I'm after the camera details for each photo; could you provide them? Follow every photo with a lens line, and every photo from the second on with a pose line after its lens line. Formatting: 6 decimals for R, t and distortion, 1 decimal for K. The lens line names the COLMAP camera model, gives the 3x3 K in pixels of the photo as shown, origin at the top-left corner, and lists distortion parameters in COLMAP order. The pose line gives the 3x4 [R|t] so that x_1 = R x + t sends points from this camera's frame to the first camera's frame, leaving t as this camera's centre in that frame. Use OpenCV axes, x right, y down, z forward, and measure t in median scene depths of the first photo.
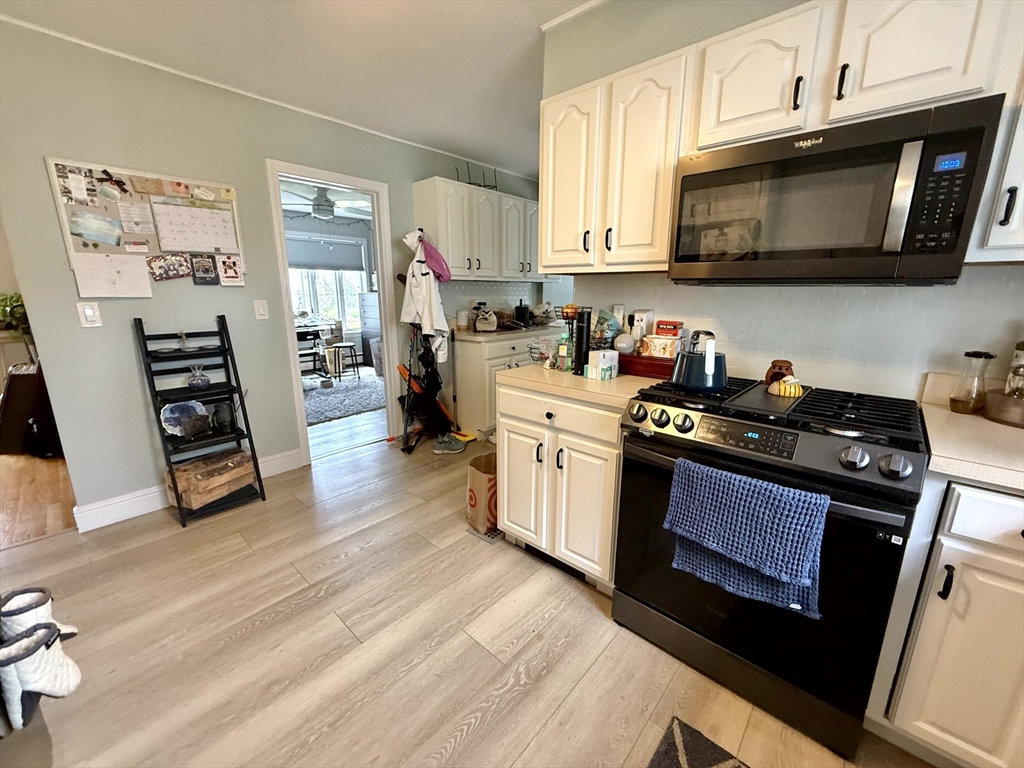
lens RADIAL K [[408.4, 0, 511.6], [0, 408.4, 385.6], [0, 0, 1]] dist [0.000471, 0.000215]
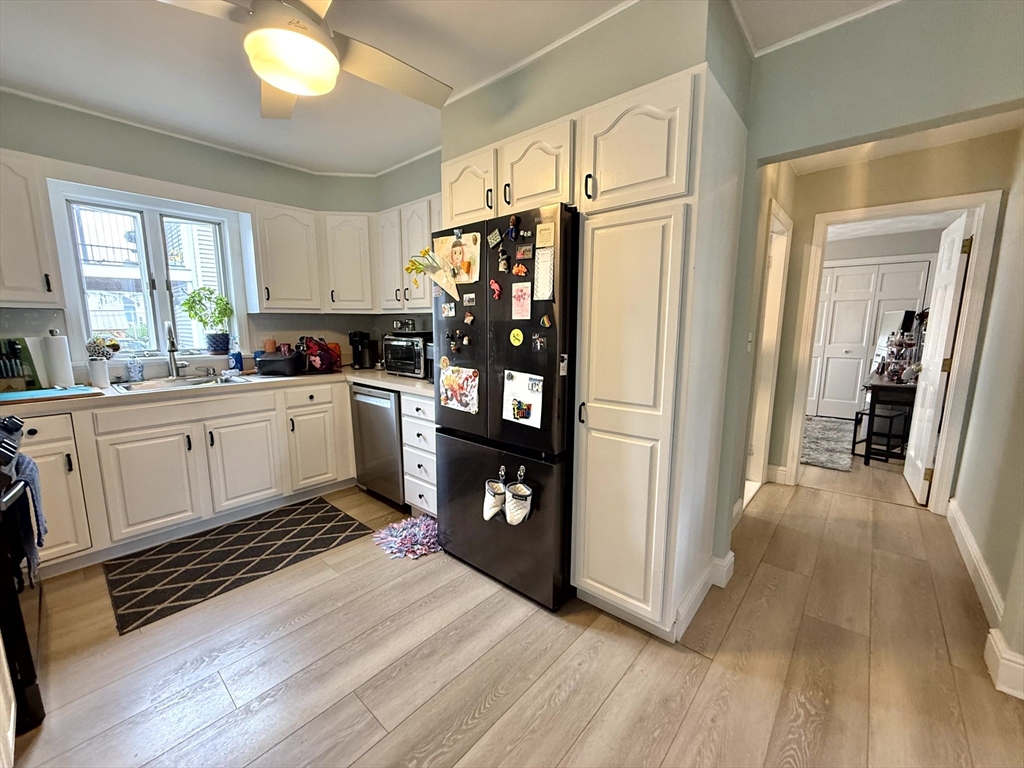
lens RADIAL K [[408.4, 0, 511.6], [0, 408.4, 385.6], [0, 0, 1]] dist [0.000471, 0.000215]
pose [[-0.999899, -0.002693, -0.013928, -0.767647], [-0.007684, 0.928157, 0.372109, -0.409843], [0.011925, 0.372178, -0.928085, 1.727713]]
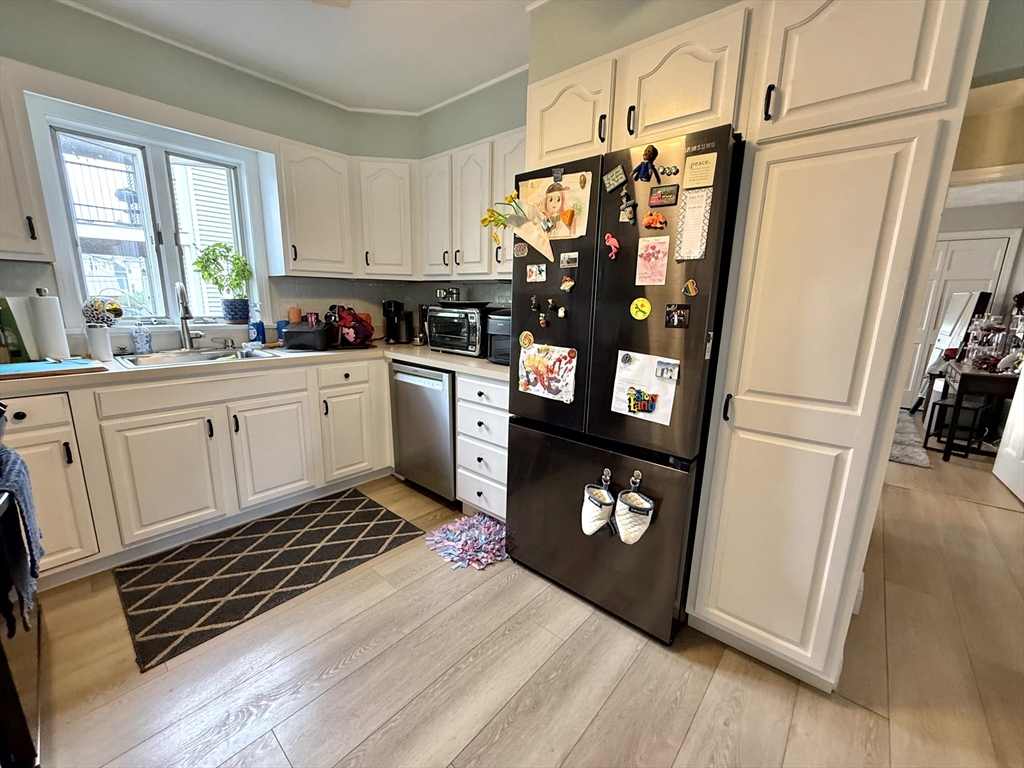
lens RADIAL K [[408.4, 0, 511.6], [0, 408.4, 385.6], [0, 0, 1]] dist [0.000471, 0.000215]
pose [[-0.999506, -0.022045, -0.022381, -0.473704], [-0.029456, 0.905259, 0.423838, -0.319995], [0.010917, 0.424288, -0.905461, 1.468998]]
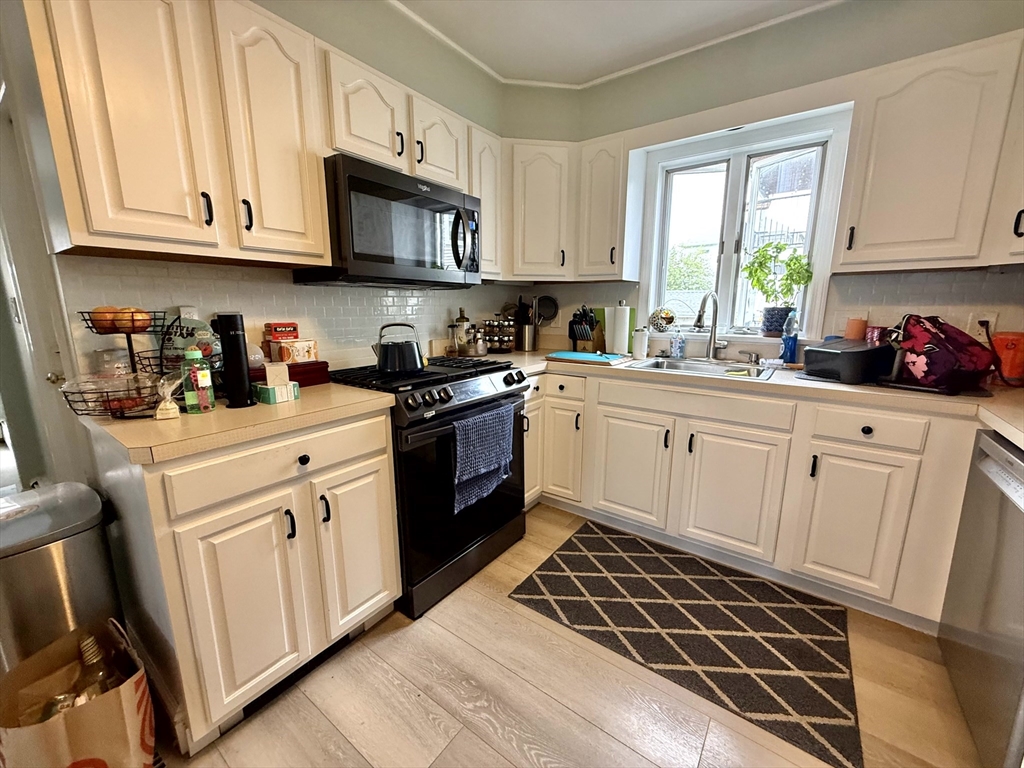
lens RADIAL K [[408.4, 0, 511.6], [0, 408.4, 385.6], [0, 0, 1]] dist [0.000471, 0.000215]
pose [[-0.104078, -0.194385, 0.975388, -0.714135], [0.224280, 0.950866, 0.213430, -0.139055], [-0.968951, 0.240973, -0.055368, 0.787955]]
